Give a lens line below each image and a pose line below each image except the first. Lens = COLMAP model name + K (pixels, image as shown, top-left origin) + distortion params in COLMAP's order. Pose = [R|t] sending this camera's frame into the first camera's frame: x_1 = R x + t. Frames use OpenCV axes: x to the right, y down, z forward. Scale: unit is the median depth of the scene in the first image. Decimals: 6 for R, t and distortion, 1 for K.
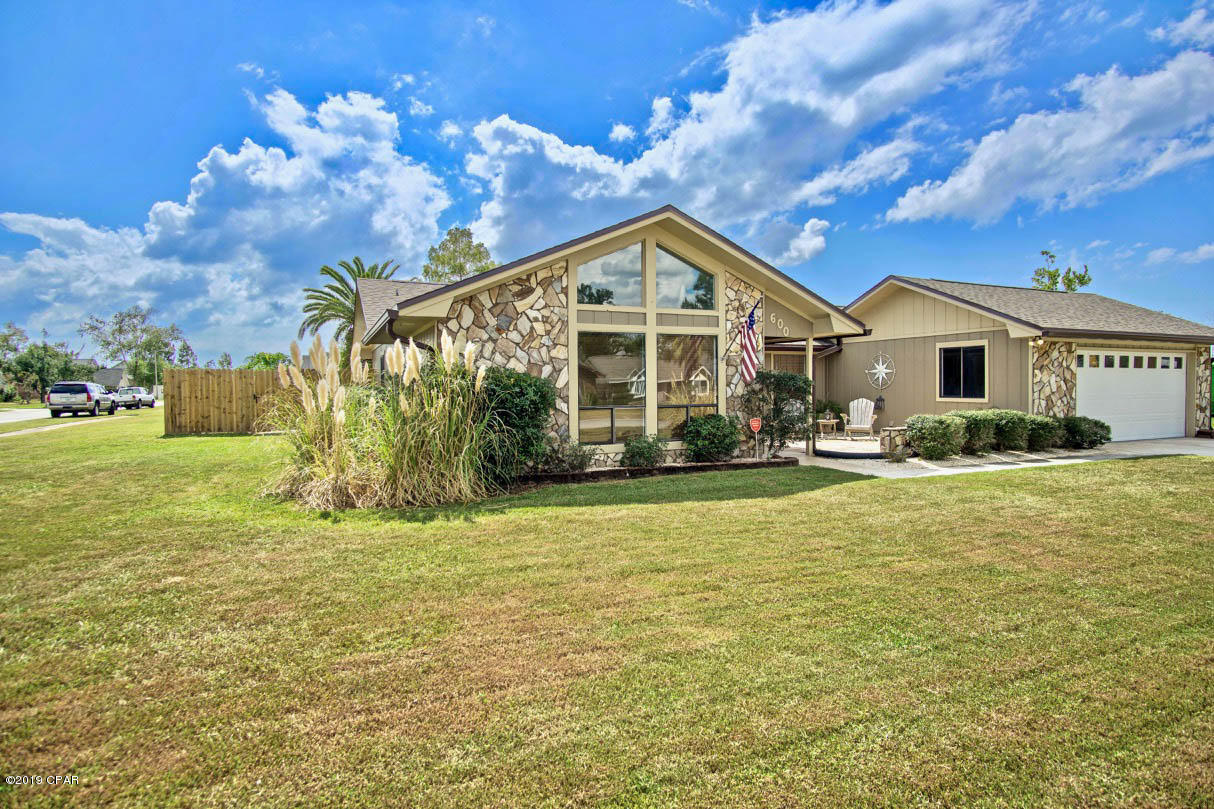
lens RADIAL K [[656.7, 0, 618.4], [0, 656.7, 400.7], [0, 0, 1]] dist [-0.011834, 0.000221]
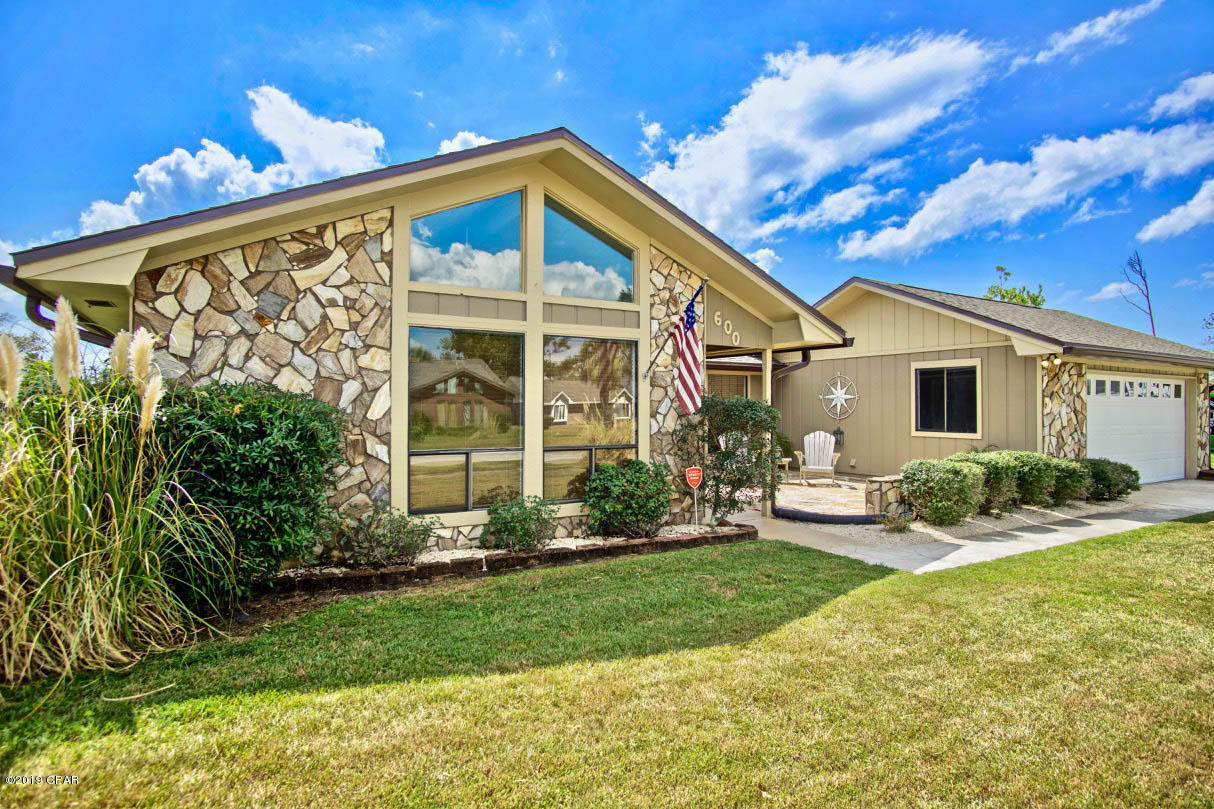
lens RADIAL K [[654.1, 0, 607.4], [0, 654.1, 394.7], [0, 0, 1]] dist [-0.026681, 0.004673]
pose [[0.994708, 0.012954, 0.101925, 0.052190], [-0.008628, 0.999047, -0.042777, -0.015870], [-0.102382, 0.041671, 0.993872, 0.339153]]
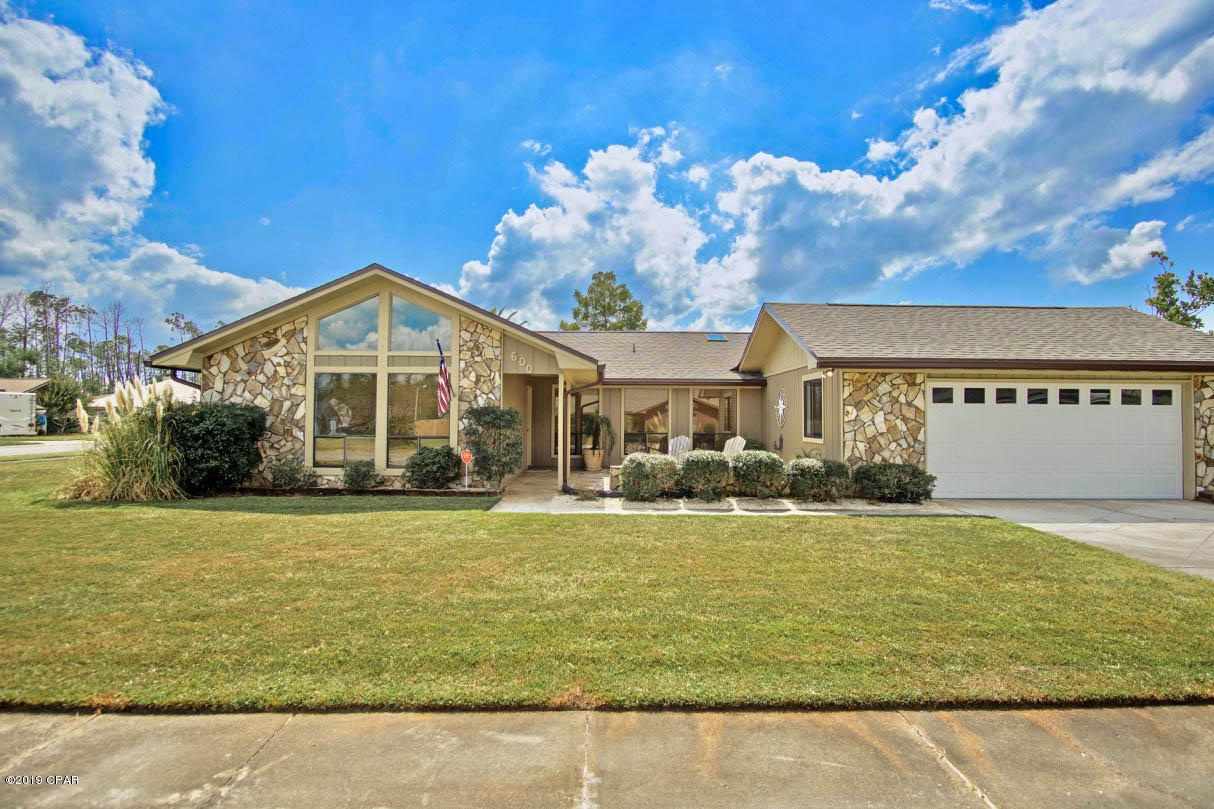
lens RADIAL K [[654.1, 0, 607.4], [0, 654.1, 394.7], [0, 0, 1]] dist [-0.026681, 0.004673]
pose [[0.910483, -0.000806, -0.413547, 0.815734], [-0.022004, 0.998487, -0.050389, -0.014538], [0.412962, 0.054978, 0.909087, 0.114489]]
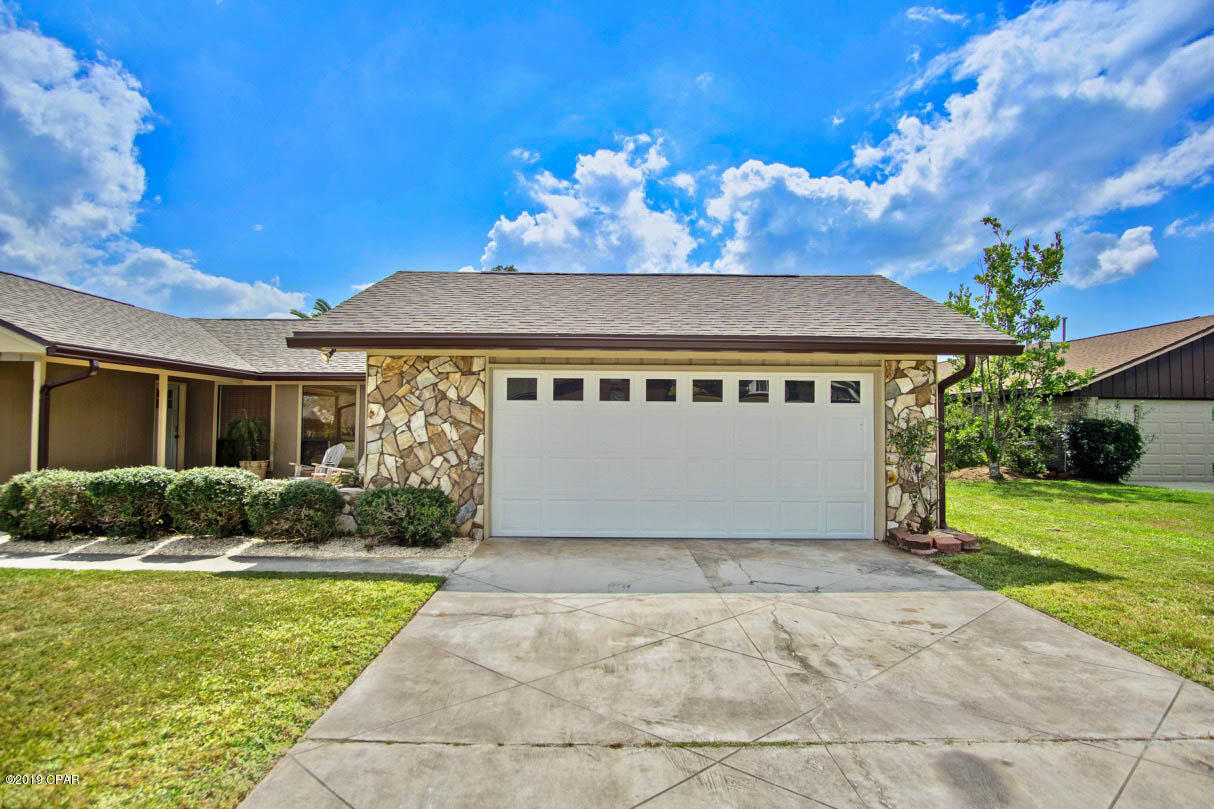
lens RADIAL K [[647.6, 0, 607.4], [0, 647.6, 356.7], [0, 0, 1]] dist [-0.024598, 0.001739]
pose [[0.906453, -0.028641, -0.421335, 1.253428], [-0.021907, 0.993165, -0.114643, -0.031586], [0.421738, 0.113149, 0.899630, 0.640753]]
